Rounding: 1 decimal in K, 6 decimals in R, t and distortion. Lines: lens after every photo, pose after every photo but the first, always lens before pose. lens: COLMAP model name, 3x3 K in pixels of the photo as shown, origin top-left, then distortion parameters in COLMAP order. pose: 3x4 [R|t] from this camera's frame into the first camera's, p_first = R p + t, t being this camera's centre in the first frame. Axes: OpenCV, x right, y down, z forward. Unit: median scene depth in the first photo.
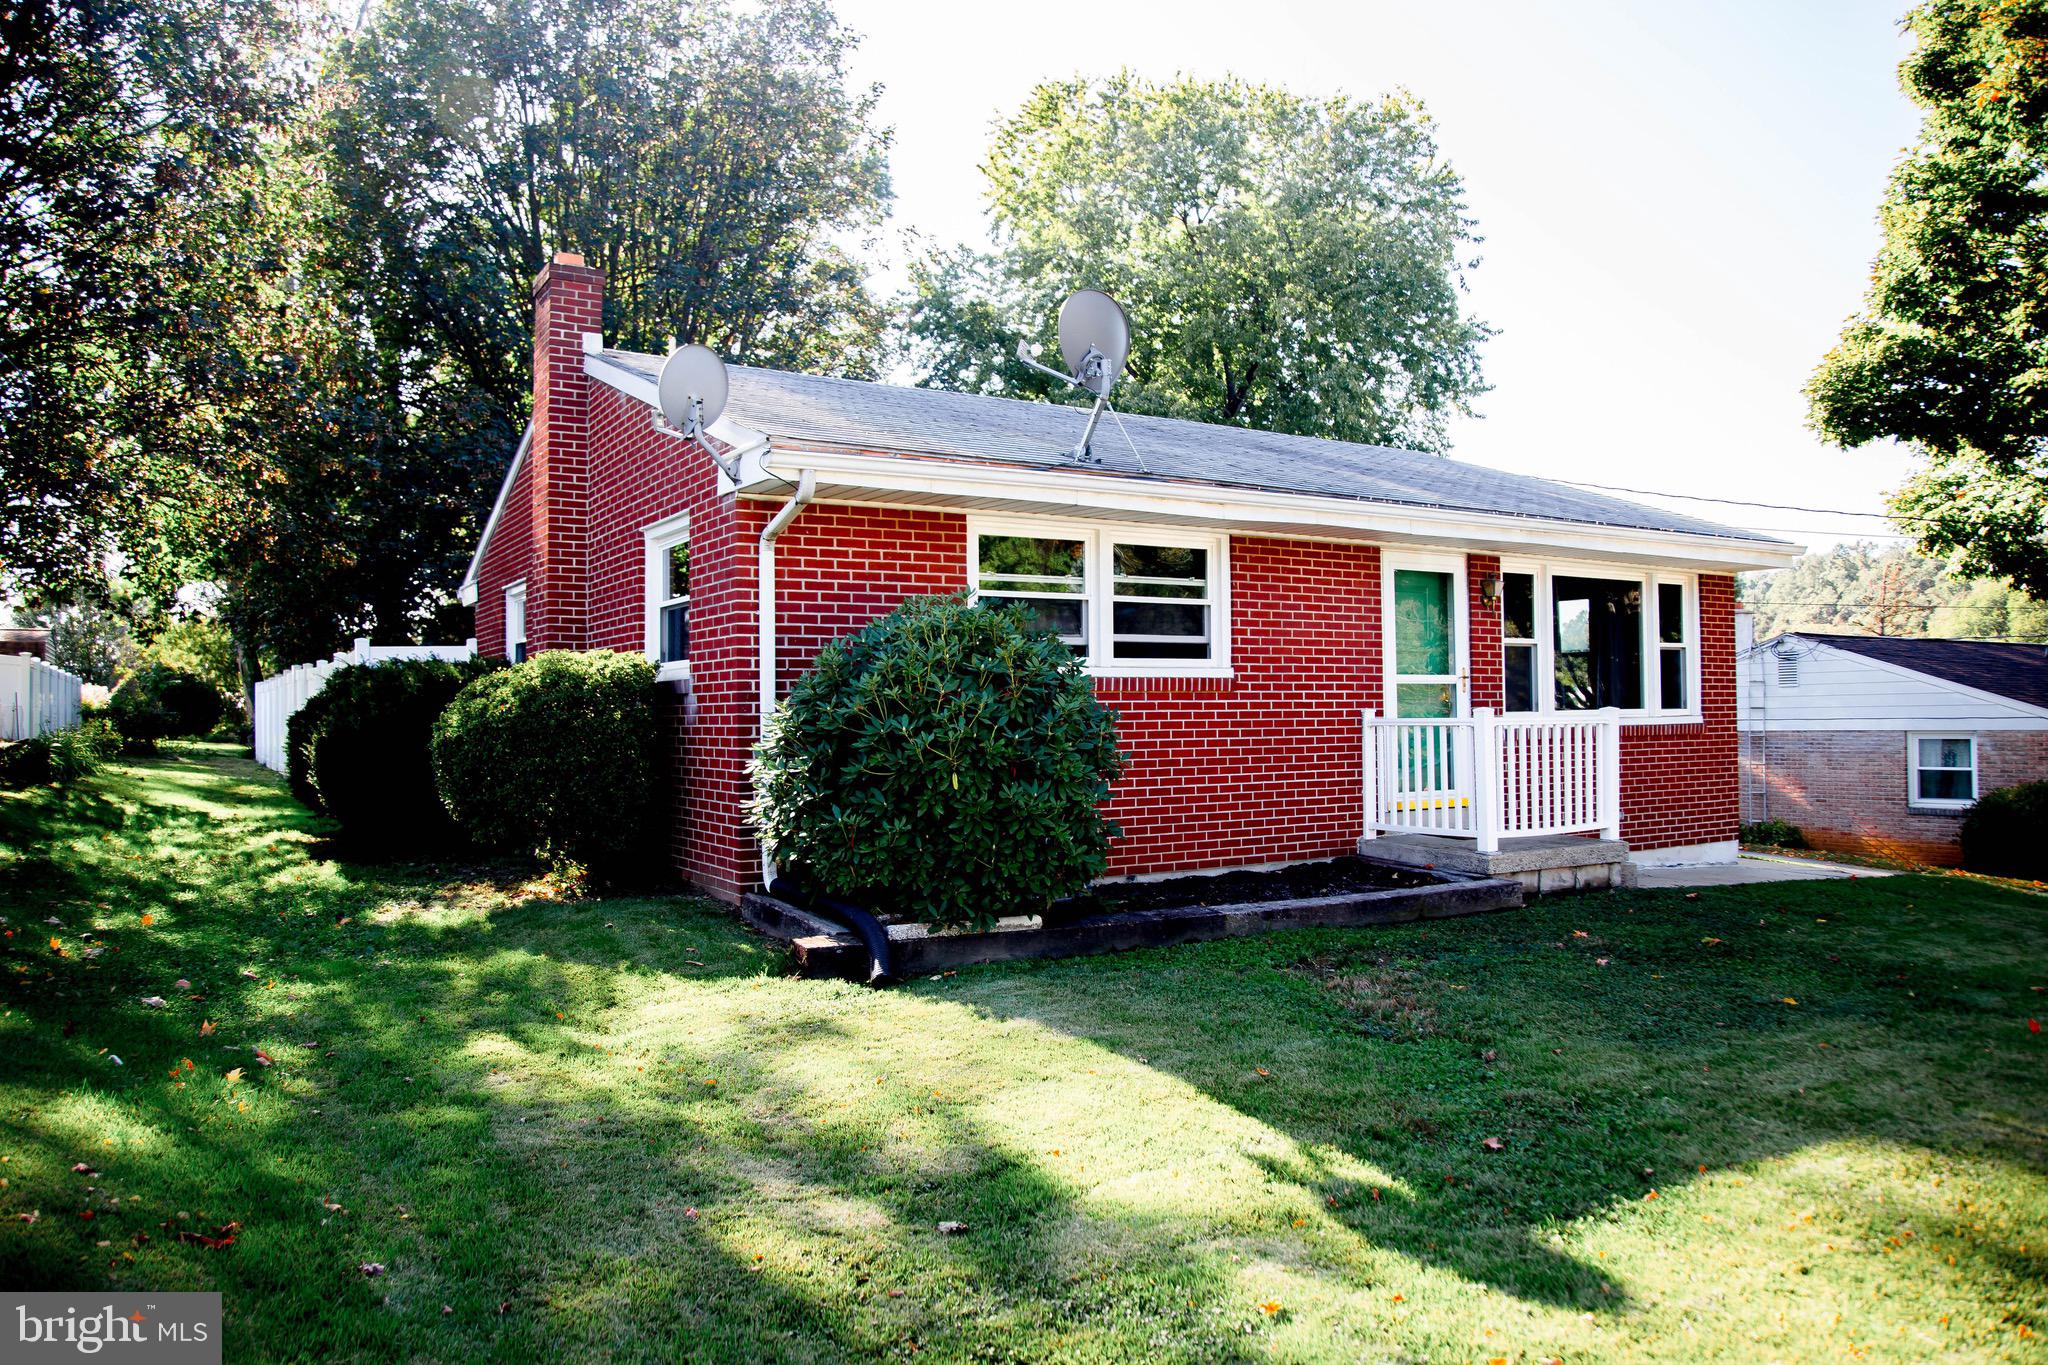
lens RADIAL K [[1435.3, 0, 1030.5], [0, 1435.3, 681.9], [0, 0, 1]] dist [-0.092870, 0.042027]
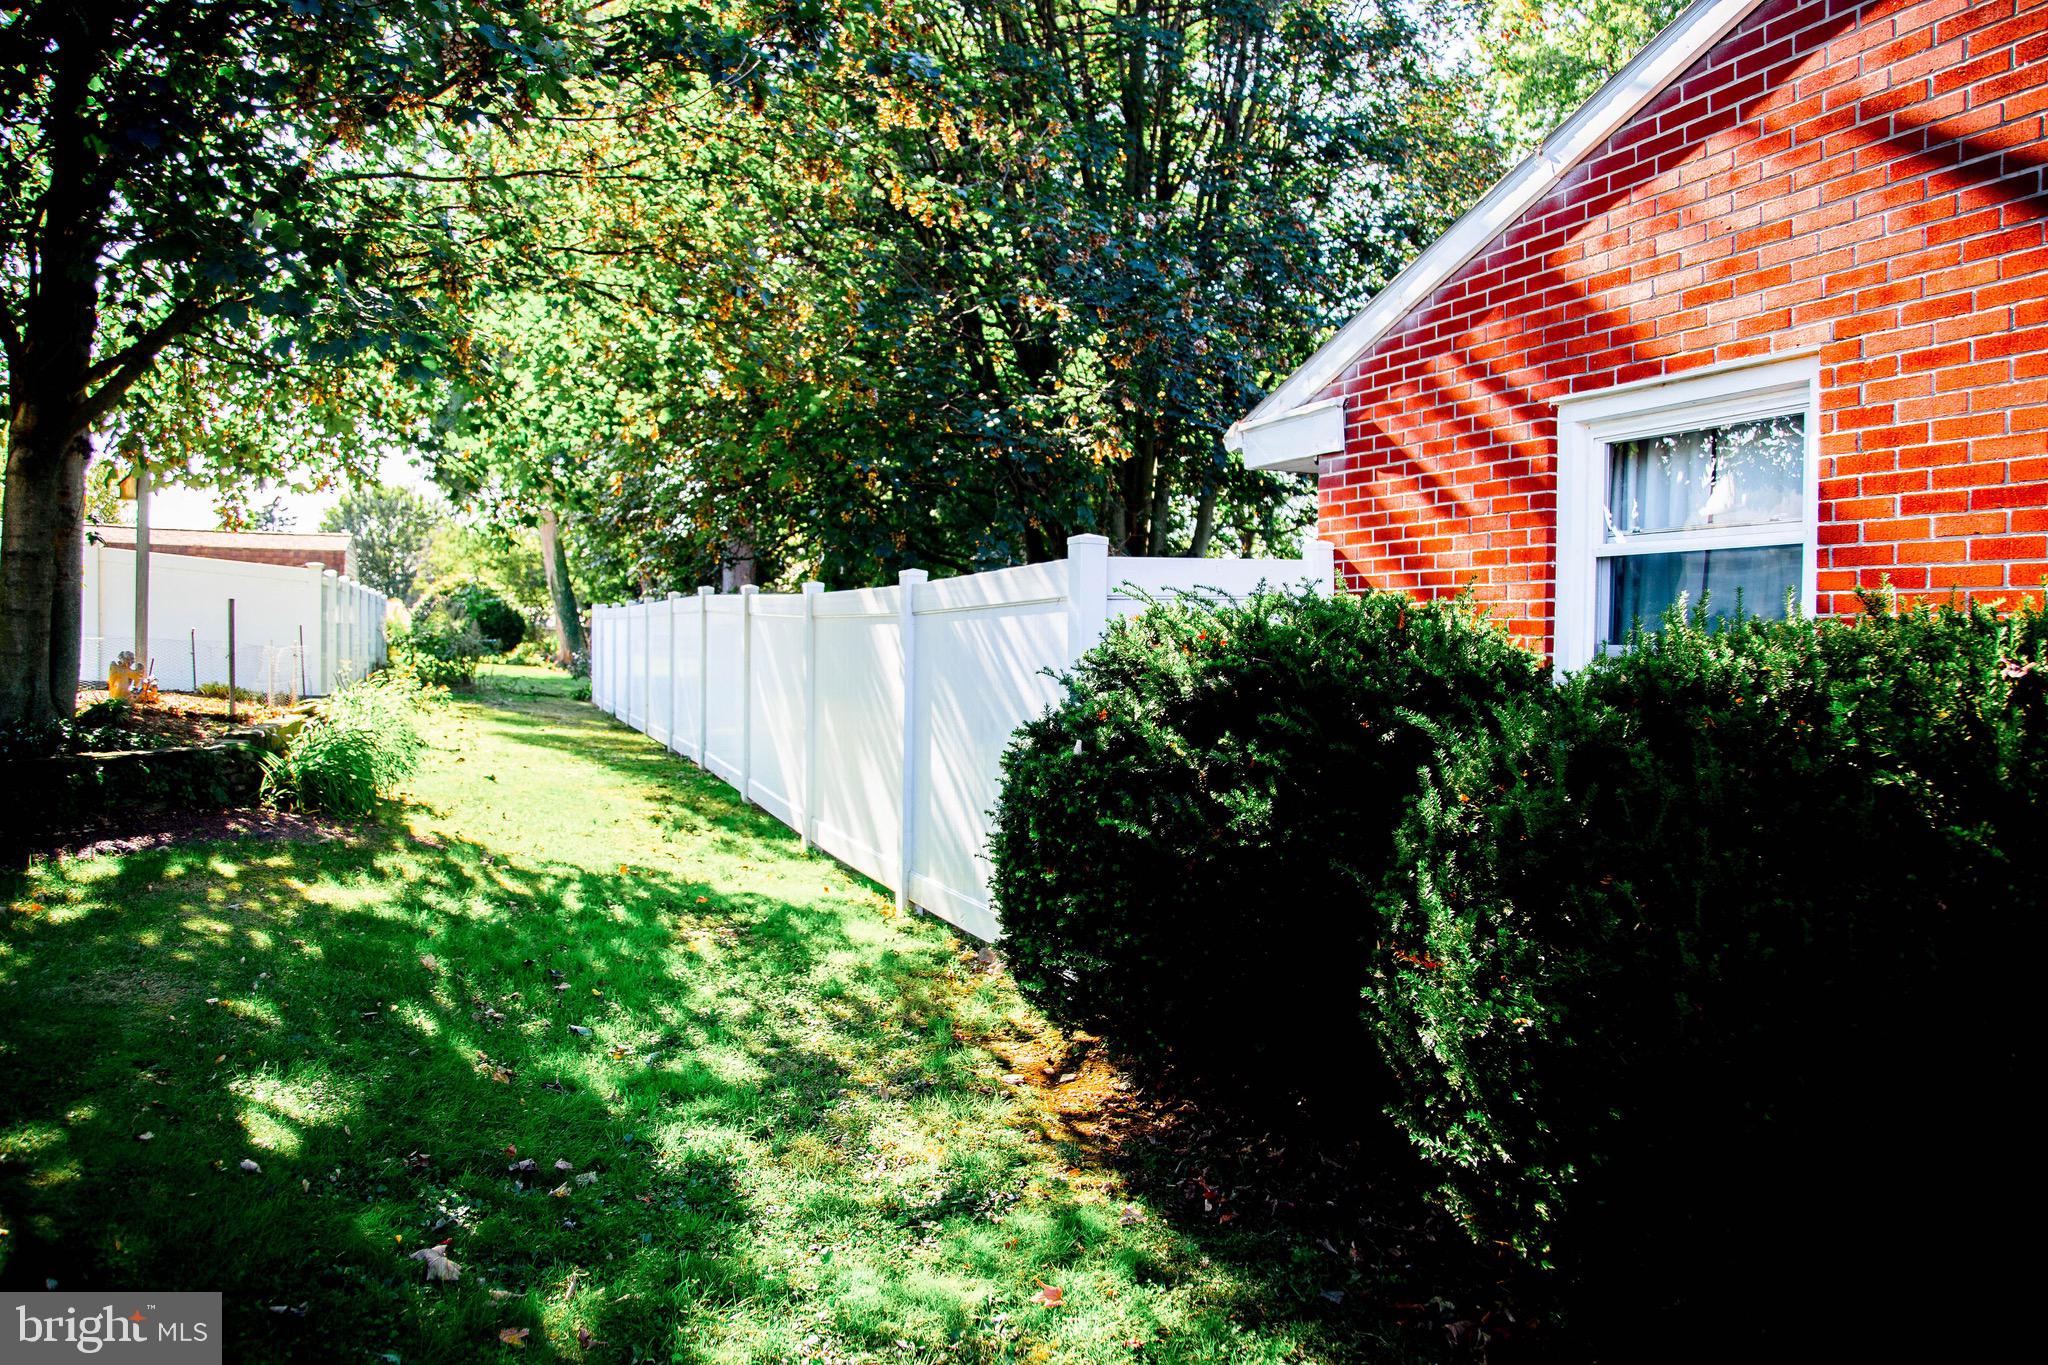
lens RADIAL K [[1435.3, 0, 1020.3], [0, 1435.3, 685.2], [0, 0, 1]] dist [-0.092870, 0.042027]
pose [[0.984763, 0.026614, -0.171856, -0.385306], [-0.016968, 0.998210, 0.057356, -0.010521], [0.173074, -0.053566, 0.983451, 0.548029]]
